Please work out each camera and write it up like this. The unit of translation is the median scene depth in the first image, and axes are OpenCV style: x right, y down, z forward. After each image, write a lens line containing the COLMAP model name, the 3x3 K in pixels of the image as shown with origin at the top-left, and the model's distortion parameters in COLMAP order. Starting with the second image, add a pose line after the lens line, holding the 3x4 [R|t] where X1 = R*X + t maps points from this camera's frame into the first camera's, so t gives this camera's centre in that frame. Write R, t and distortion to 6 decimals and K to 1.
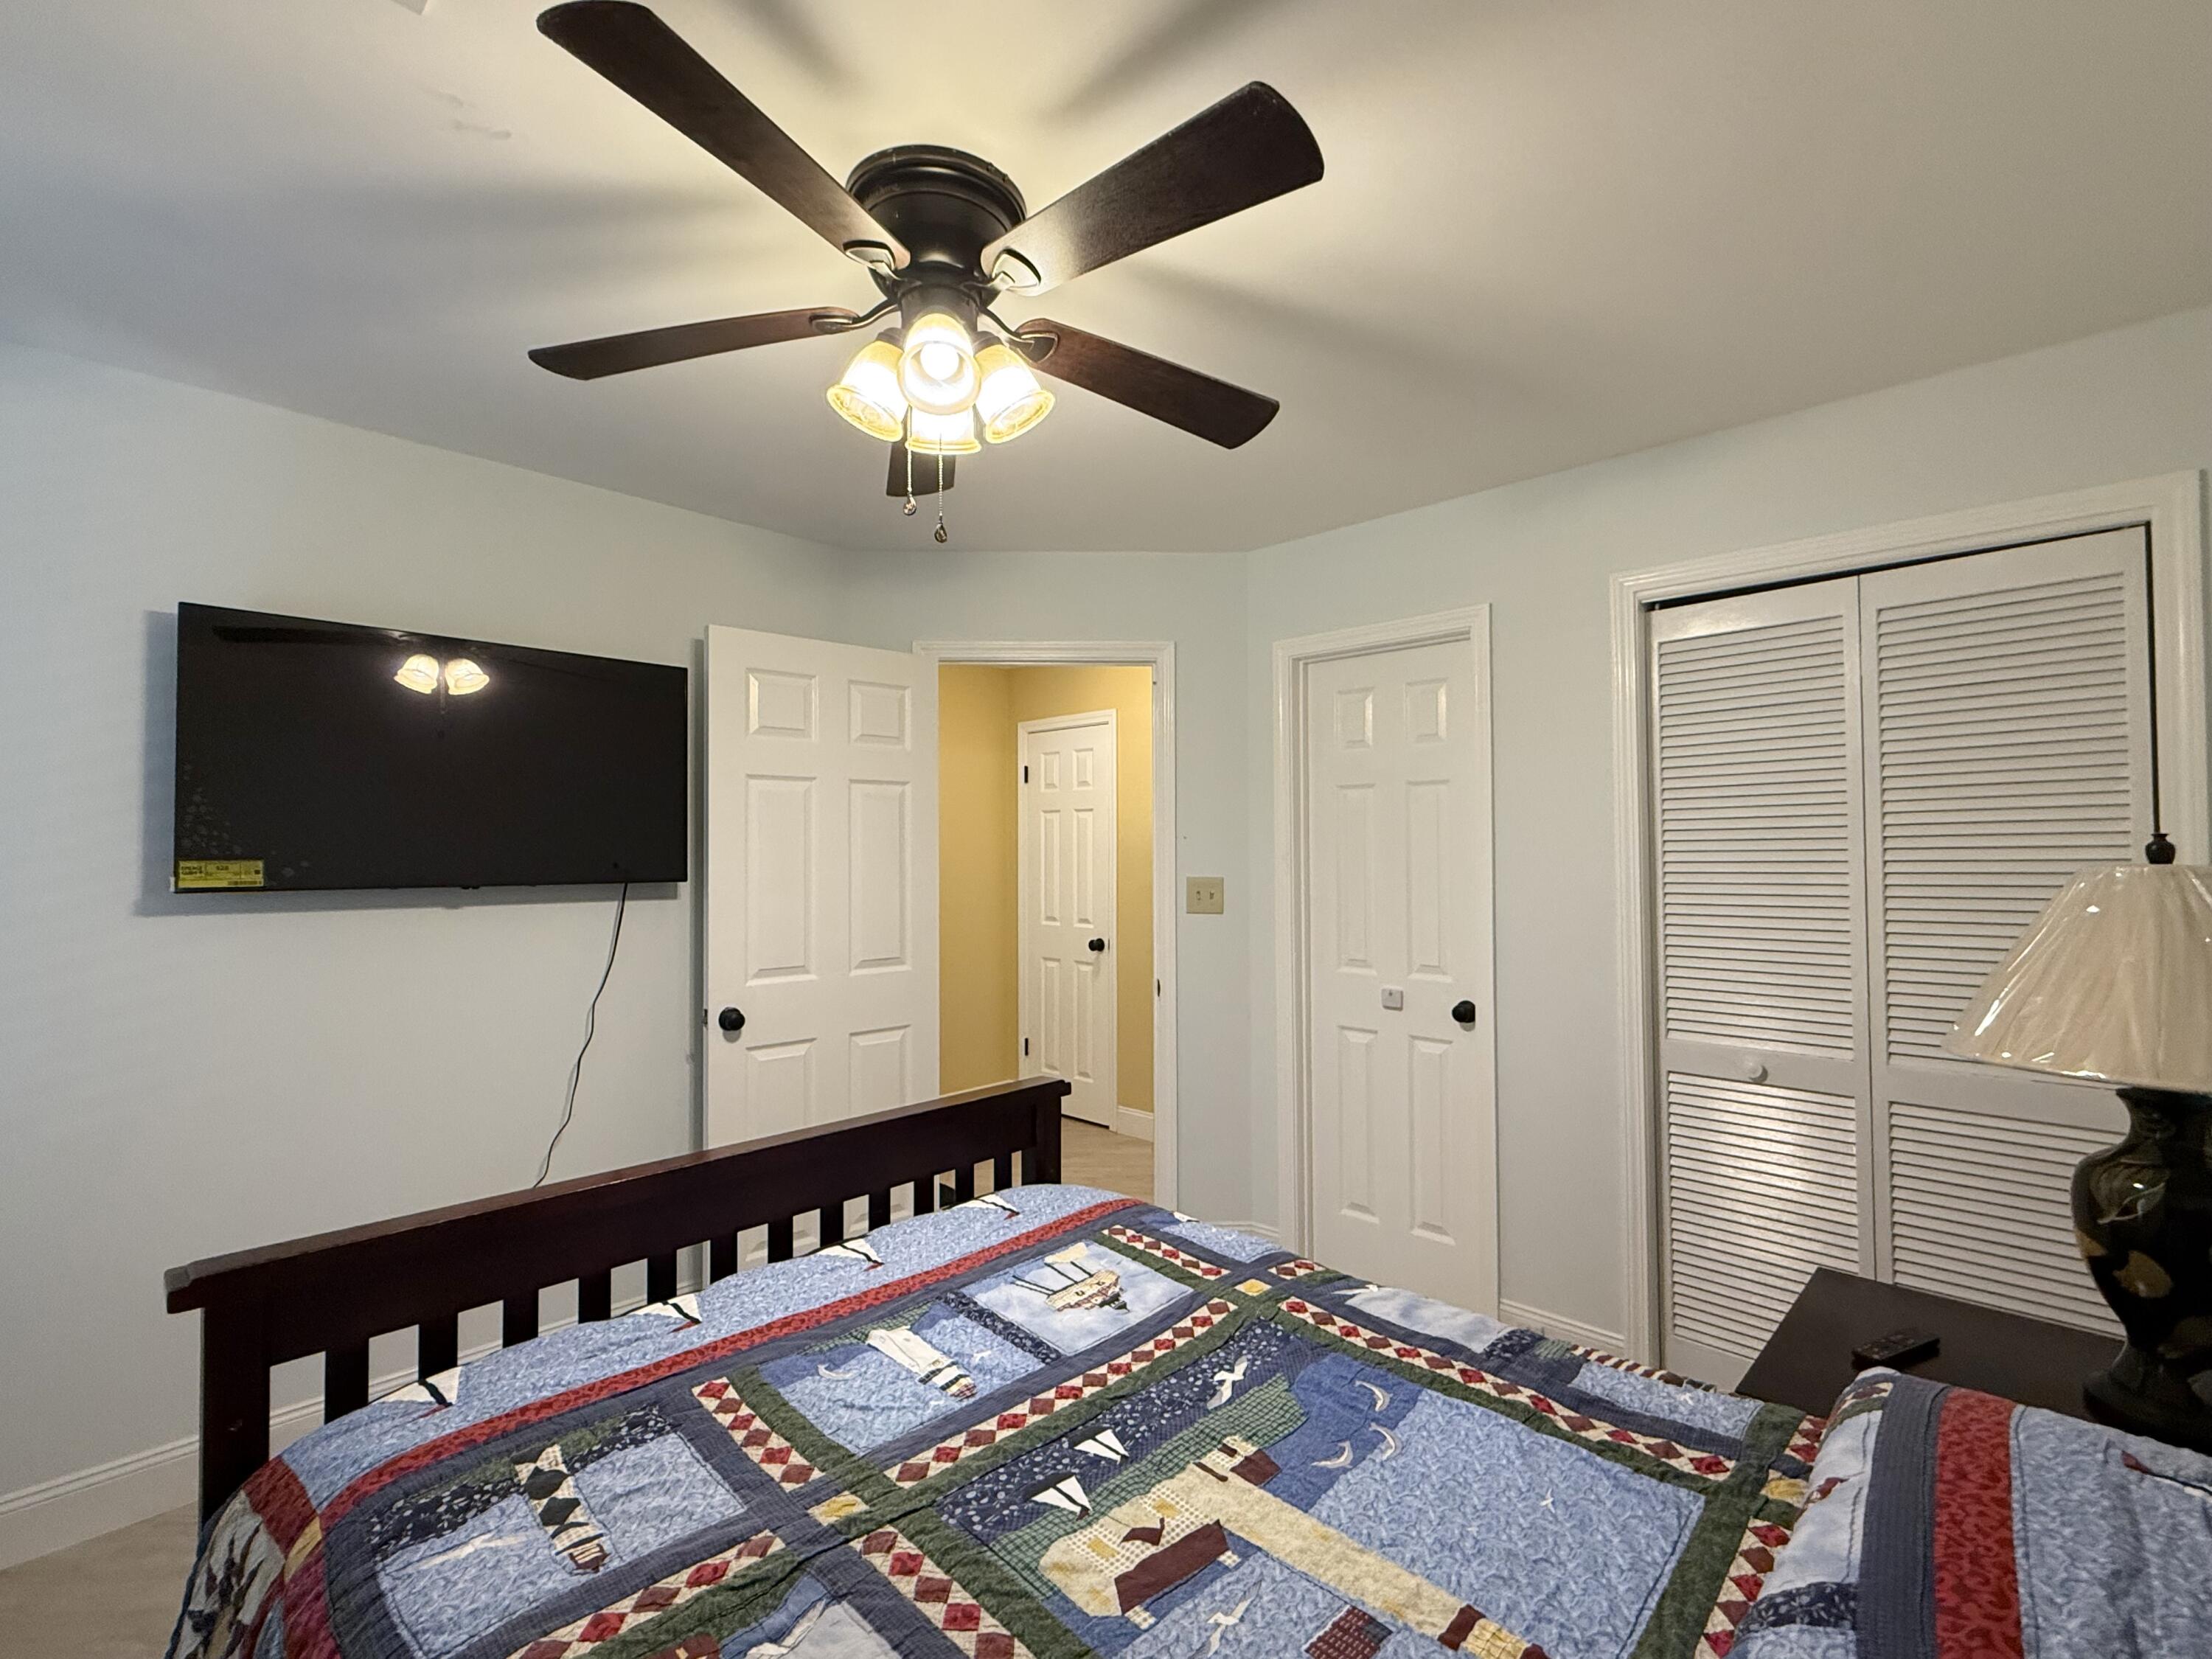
lens RADIAL K [[991.9, 0, 1104.1], [0, 991.9, 837.3], [0, 0, 1]] dist [0.004915, 0.000596]
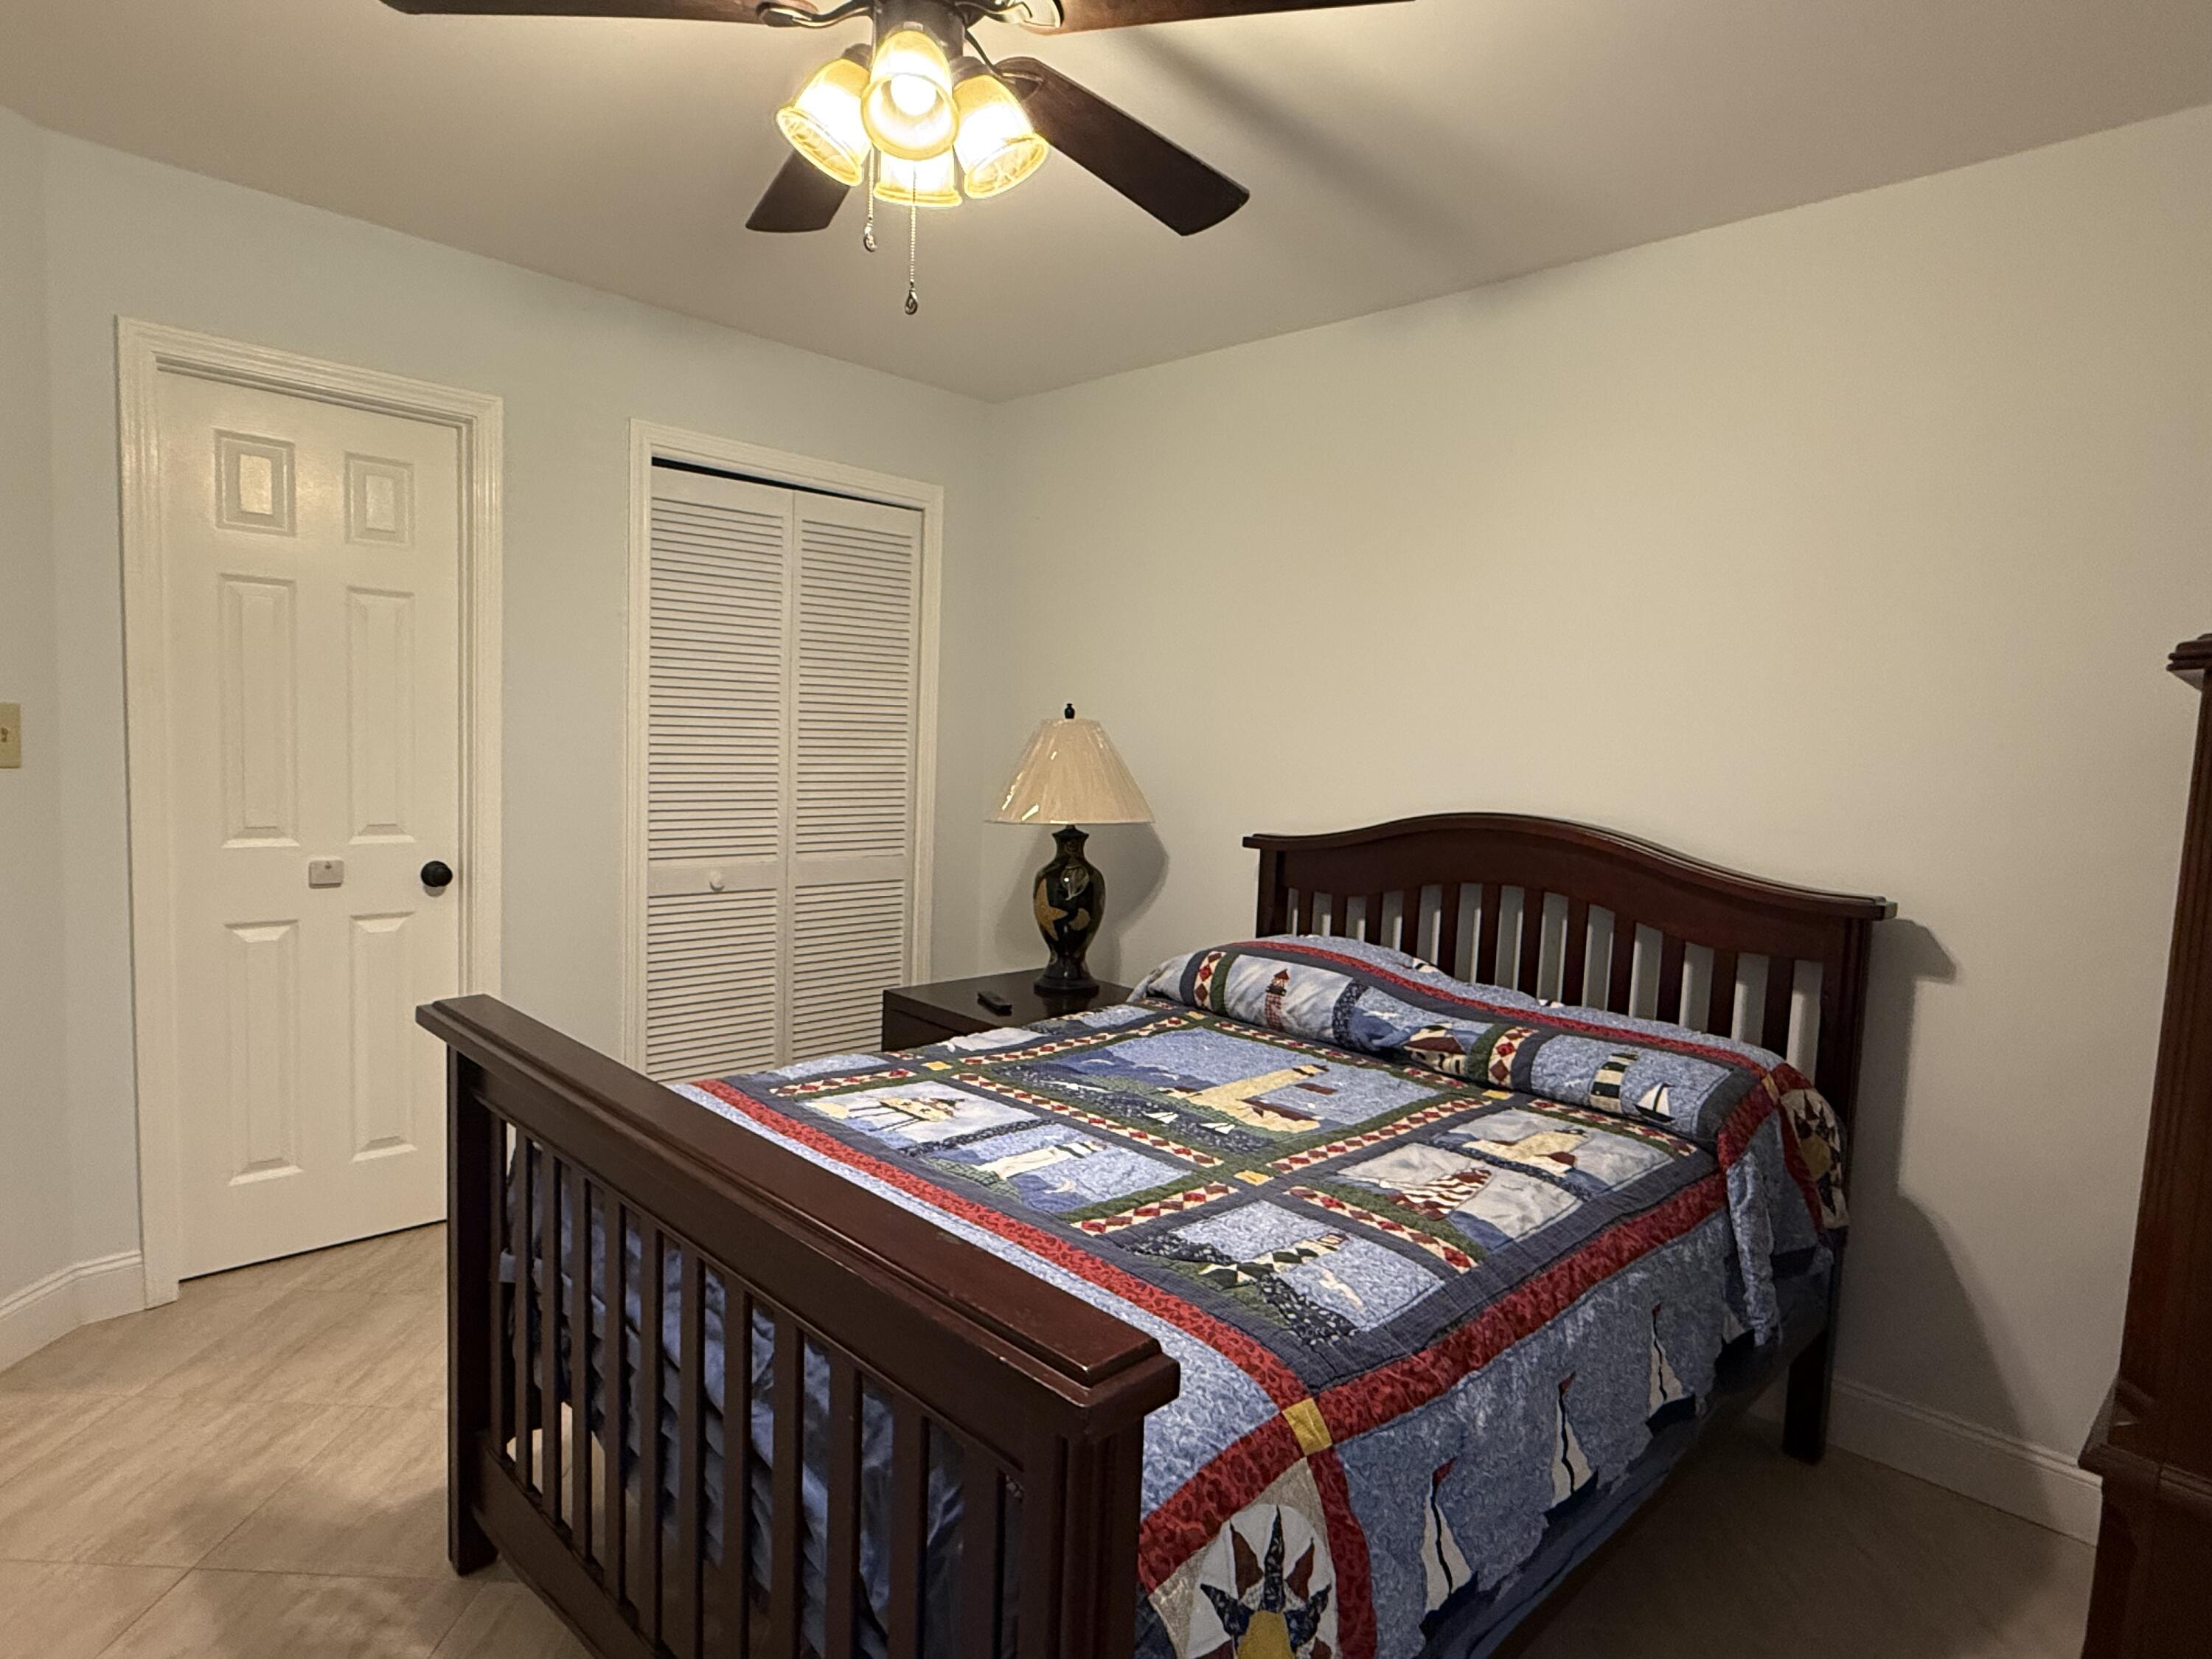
lens RADIAL K [[1227.3, 0, 1099.7], [0, 1227.3, 830.5], [0, 0, 1]] dist [0.005226, 0.001056]
pose [[0.021327, -0.070638, 0.997274, -1.430431], [-0.052609, 0.996040, 0.071675, 0.073242], [-0.998387, -0.053994, 0.017526, 0.905367]]
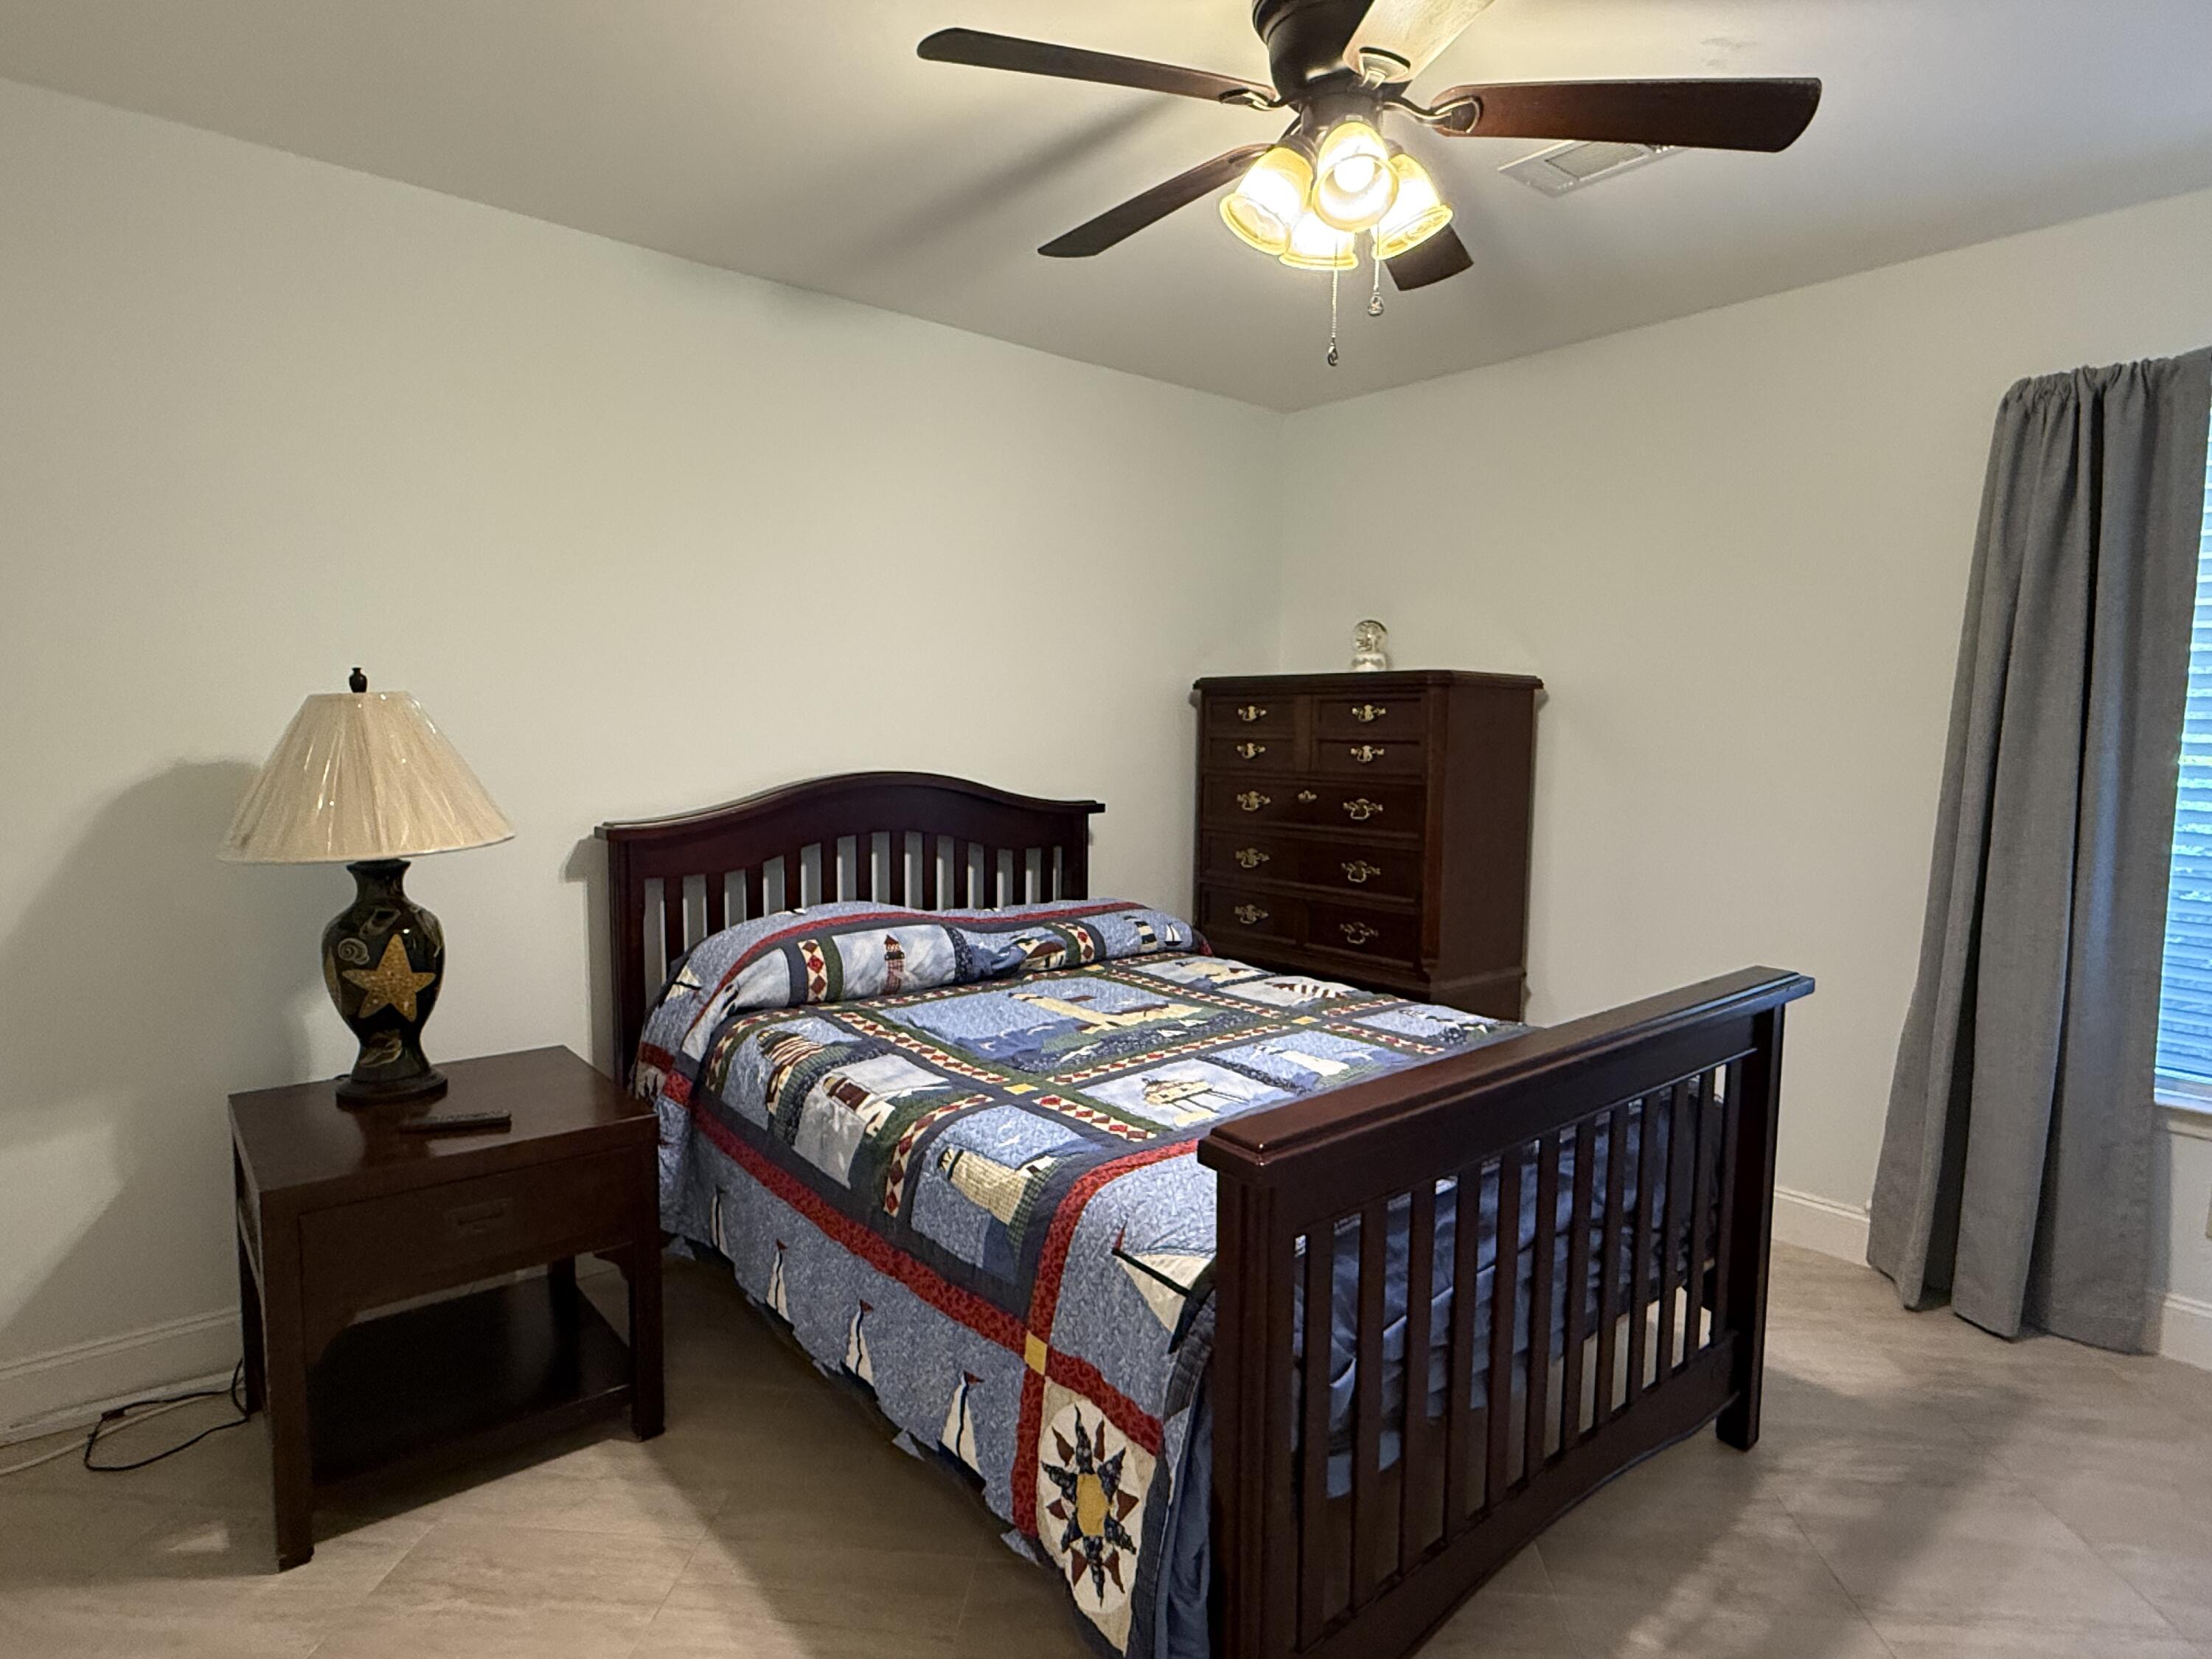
lens RADIAL K [[1227.3, 0, 1100.6], [0, 1227.3, 827.7], [0, 0, 1]] dist [0.005226, 0.001056]
pose [[-0.995378, -0.013146, 0.095133, -0.065796], [-0.005868, 0.997061, 0.076385, 0.078368], [-0.095857, 0.075474, -0.992530, 2.593707]]
